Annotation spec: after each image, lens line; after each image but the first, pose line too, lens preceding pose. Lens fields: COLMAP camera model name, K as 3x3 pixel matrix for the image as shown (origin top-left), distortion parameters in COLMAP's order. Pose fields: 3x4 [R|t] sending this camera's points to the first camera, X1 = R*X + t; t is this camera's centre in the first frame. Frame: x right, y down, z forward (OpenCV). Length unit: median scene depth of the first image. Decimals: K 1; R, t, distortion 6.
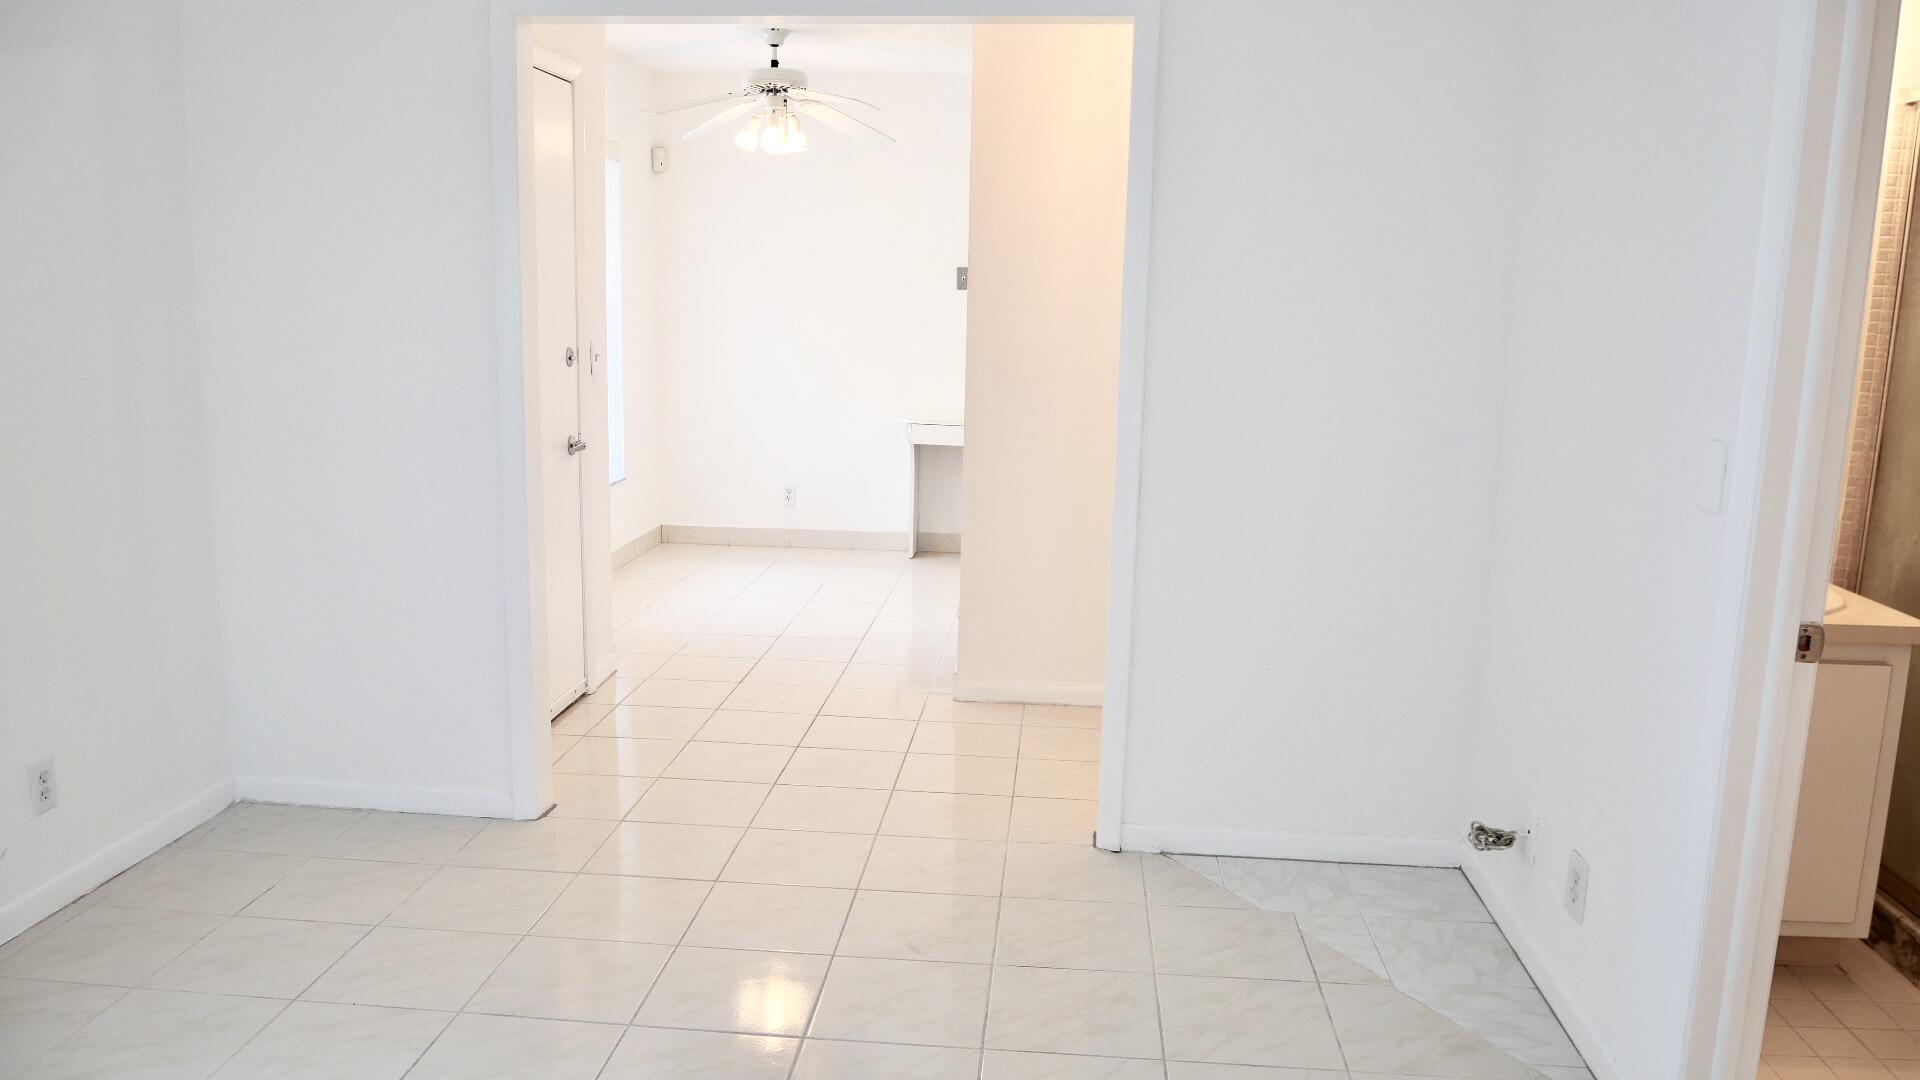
lens RADIAL K [[1410.5, 0, 963.0], [0, 1410.5, 567.9], [0, 0, 1]] dist [-0.140427, 0.002849]
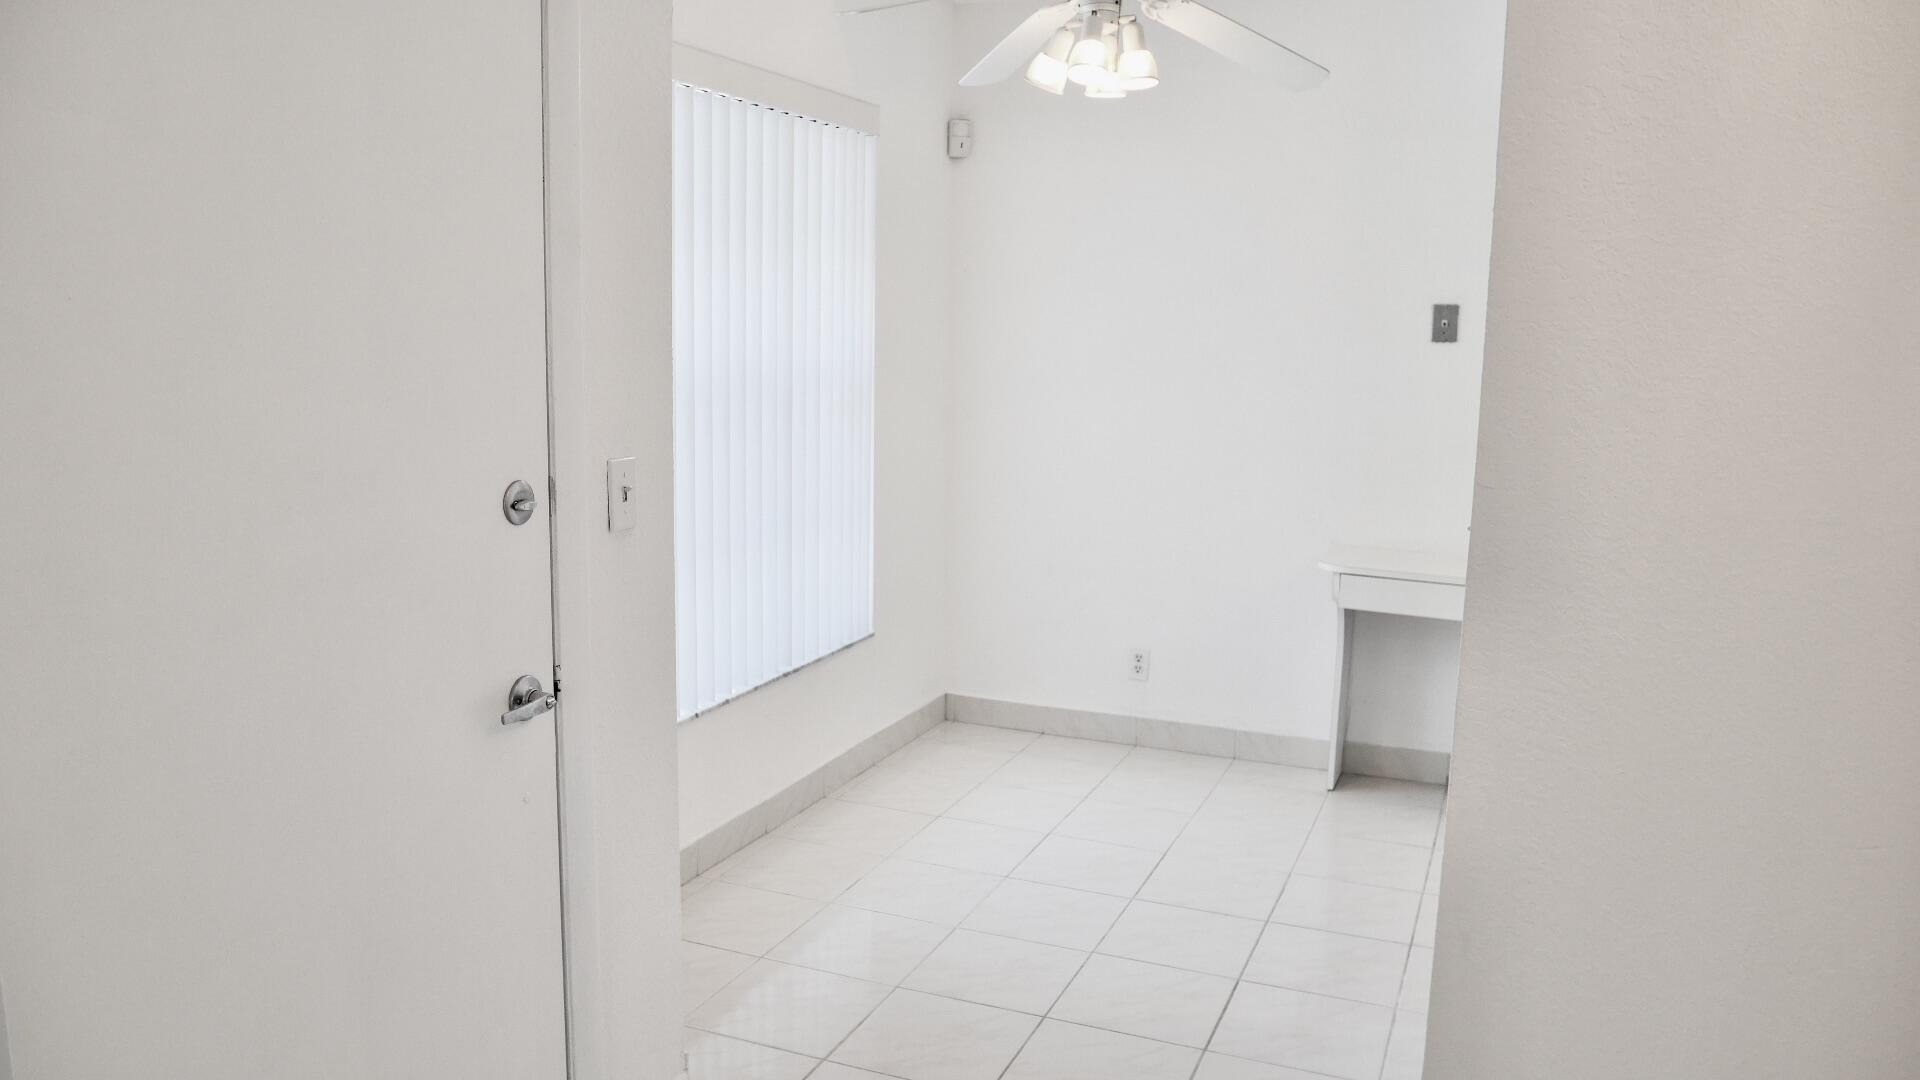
lens RADIAL K [[1410.8, 0, 960.0], [0, 1410.8, 540.0], [0, 0, 1]] dist [-0.064823, 0.010982]
pose [[0.951401, 0.041625, -0.305129, -0.009706], [-0.056546, 0.997589, -0.040226, -0.079888], [0.302719, 0.055525, 0.951461, 0.382720]]
